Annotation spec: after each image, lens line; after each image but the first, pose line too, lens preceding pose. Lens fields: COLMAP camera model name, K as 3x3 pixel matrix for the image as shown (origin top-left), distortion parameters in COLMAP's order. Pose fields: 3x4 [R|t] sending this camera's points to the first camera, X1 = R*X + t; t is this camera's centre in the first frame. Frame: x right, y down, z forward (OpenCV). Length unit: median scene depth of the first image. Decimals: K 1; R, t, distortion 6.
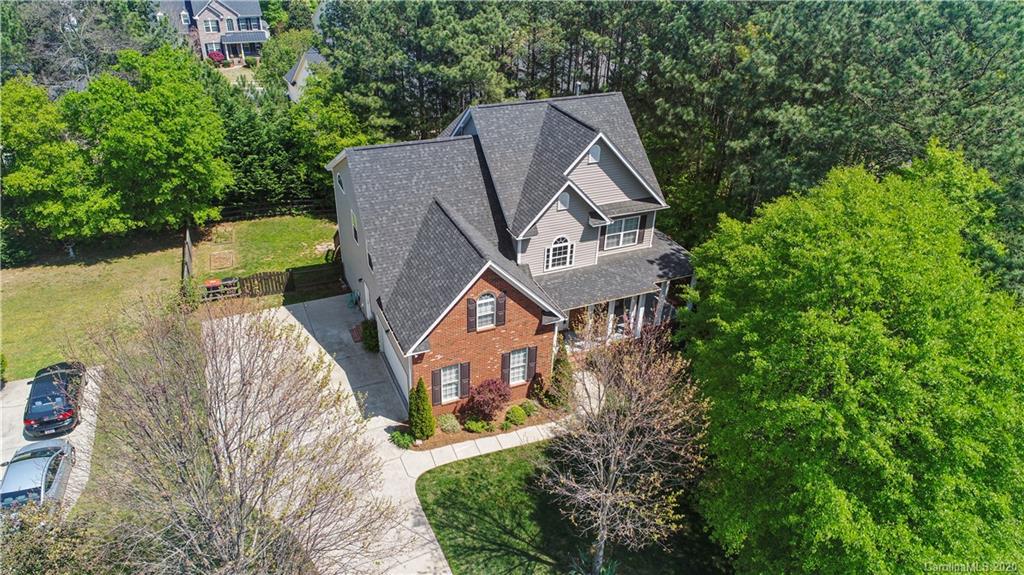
lens RADIAL K [[691.8, 0, 510.1], [0, 691.8, 286.9], [0, 0, 1]] dist [0.001443, -0.000711]
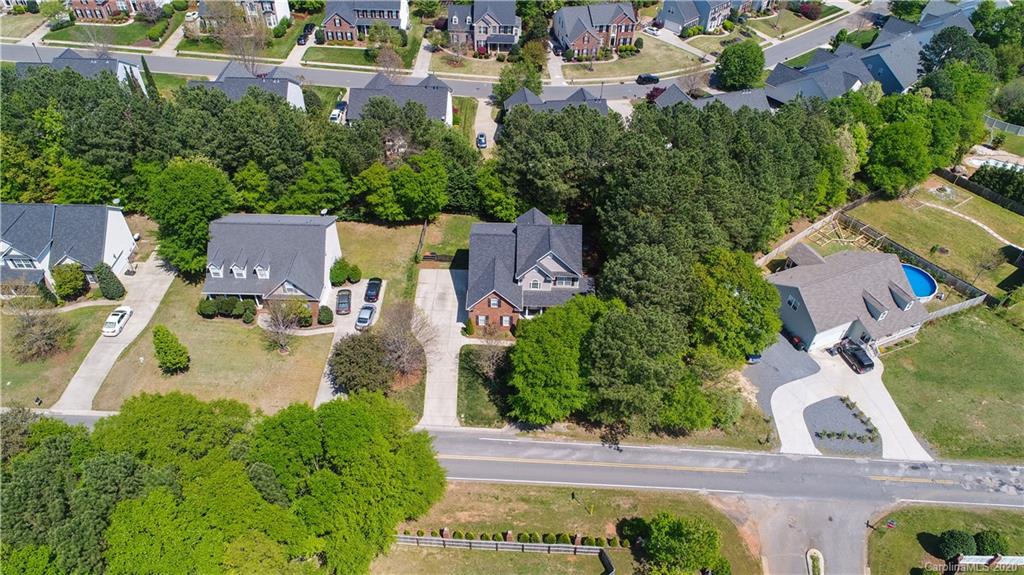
lens RADIAL K [[691.8, 0, 512.6], [0, 691.8, 287.9], [0, 0, 1]] dist [0.001443, -0.000711]
pose [[0.912059, 0.272871, -0.306088, 0.791191], [-0.205151, 0.949957, 0.235572, -0.630652], [0.355051, -0.152061, 0.922397, -1.492983]]
